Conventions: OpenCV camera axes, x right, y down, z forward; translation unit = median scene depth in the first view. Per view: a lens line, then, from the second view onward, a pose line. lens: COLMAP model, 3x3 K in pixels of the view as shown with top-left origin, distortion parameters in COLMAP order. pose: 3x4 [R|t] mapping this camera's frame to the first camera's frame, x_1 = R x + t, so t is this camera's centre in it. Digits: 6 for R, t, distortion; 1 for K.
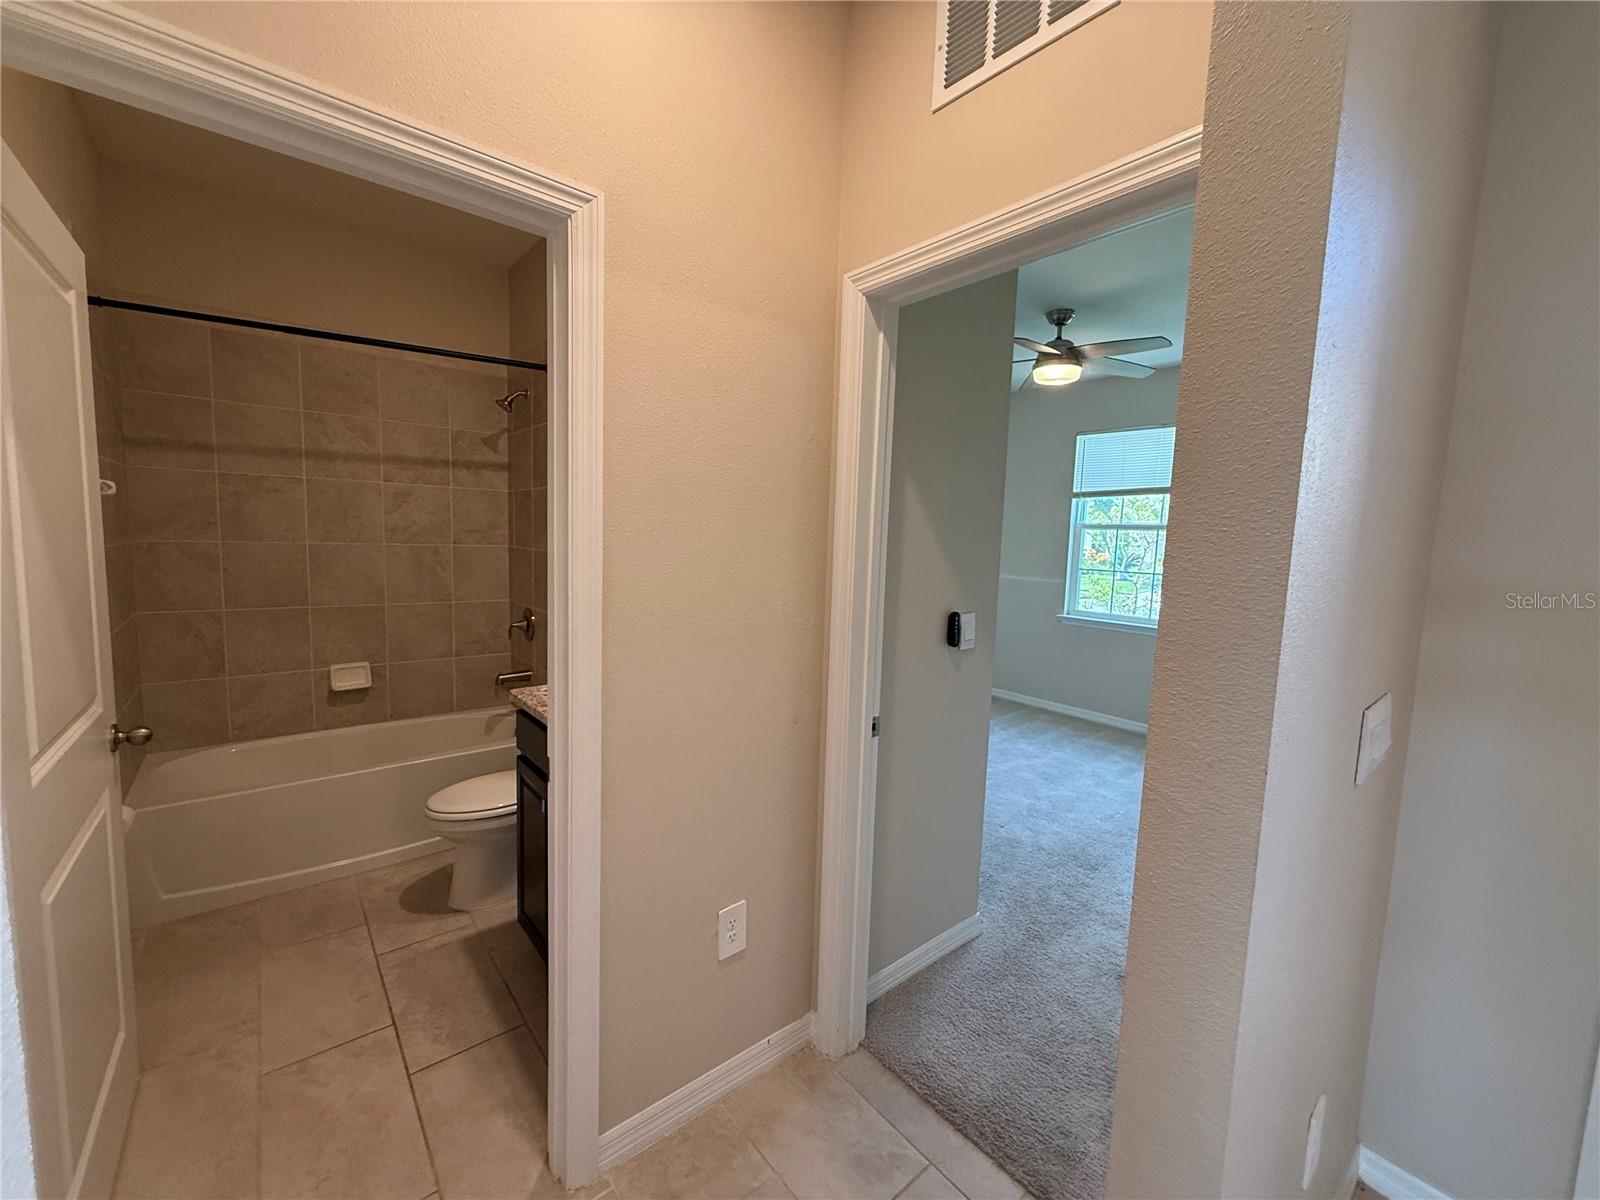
lens RADIAL K [[638.9, 0, 801.9], [0, 638.9, 599.2], [0, 0, 1]] dist [0.000244, 0.001692]
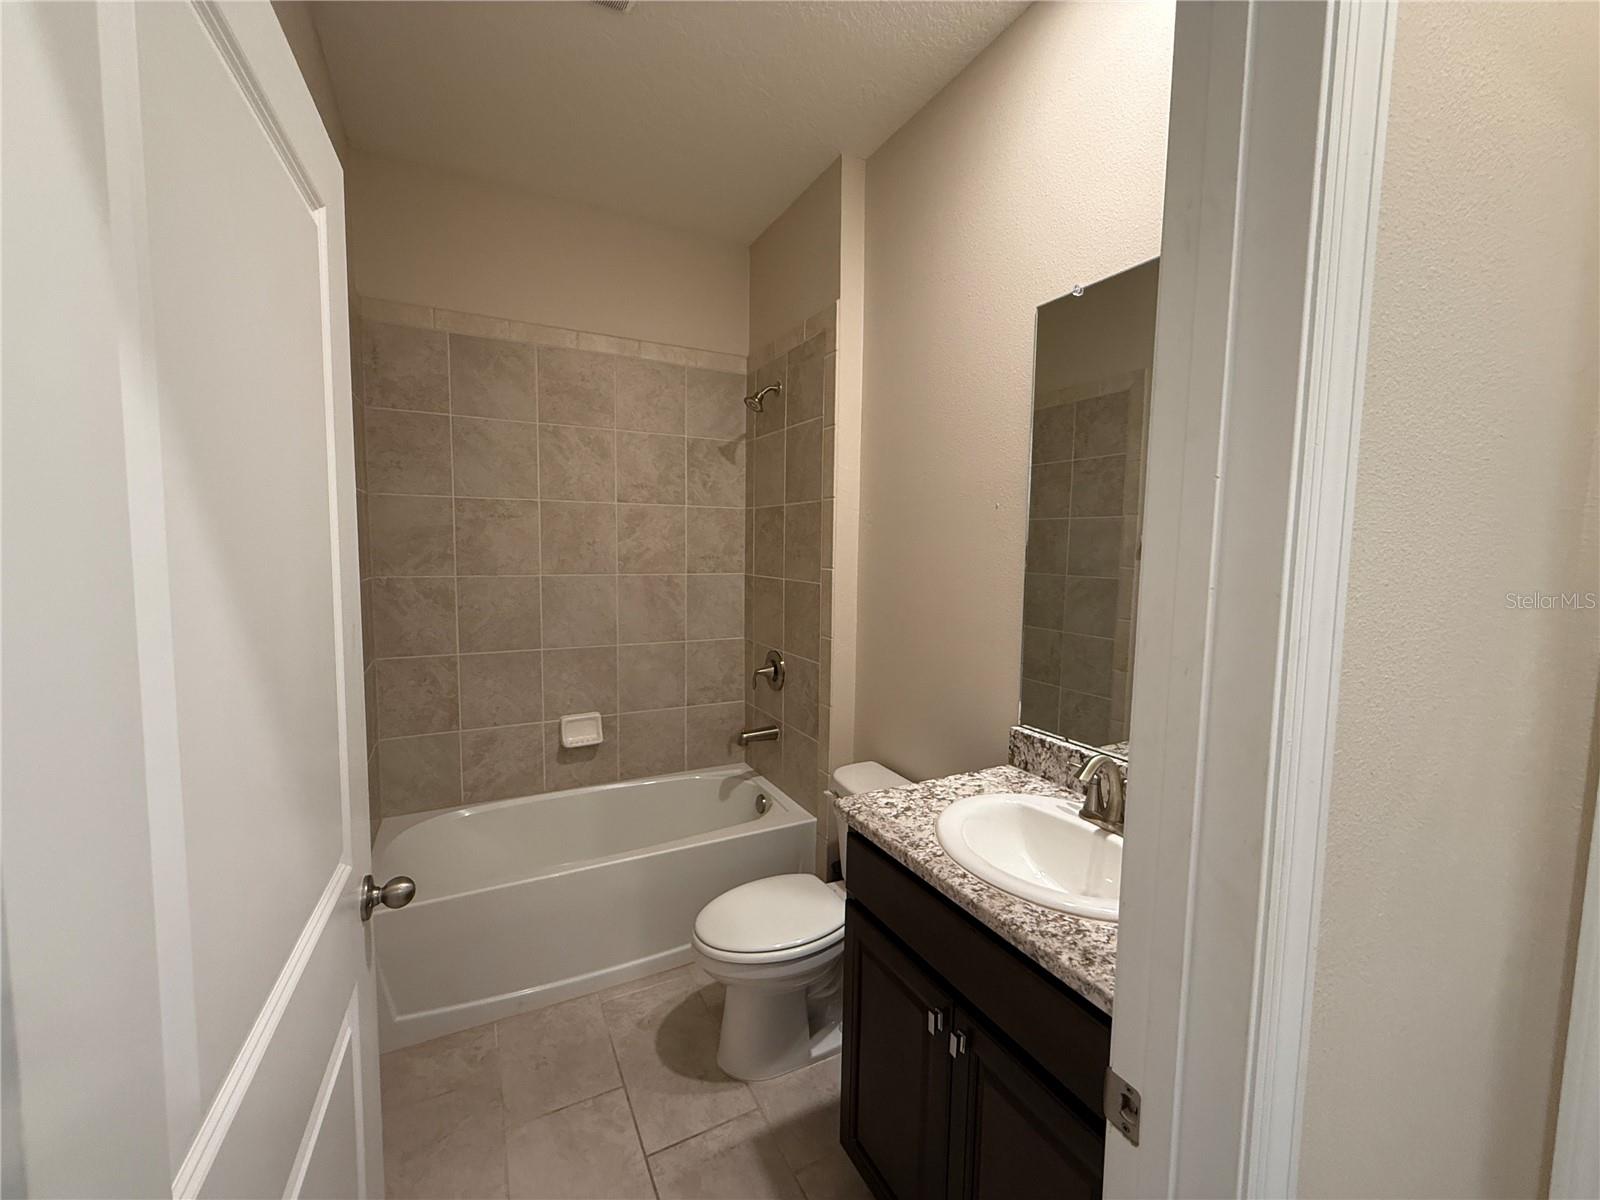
lens RADIAL K [[638.9, 0, 798.8], [0, 638.9, 597.7], [0, 0, 1]] dist [0.000244, 0.001692]
pose [[0.976097, -0.006099, -0.217251, -0.233377], [0.000502, 0.999667, -0.025808, -0.034045], [0.217336, 0.025082, 0.975774, 0.222070]]
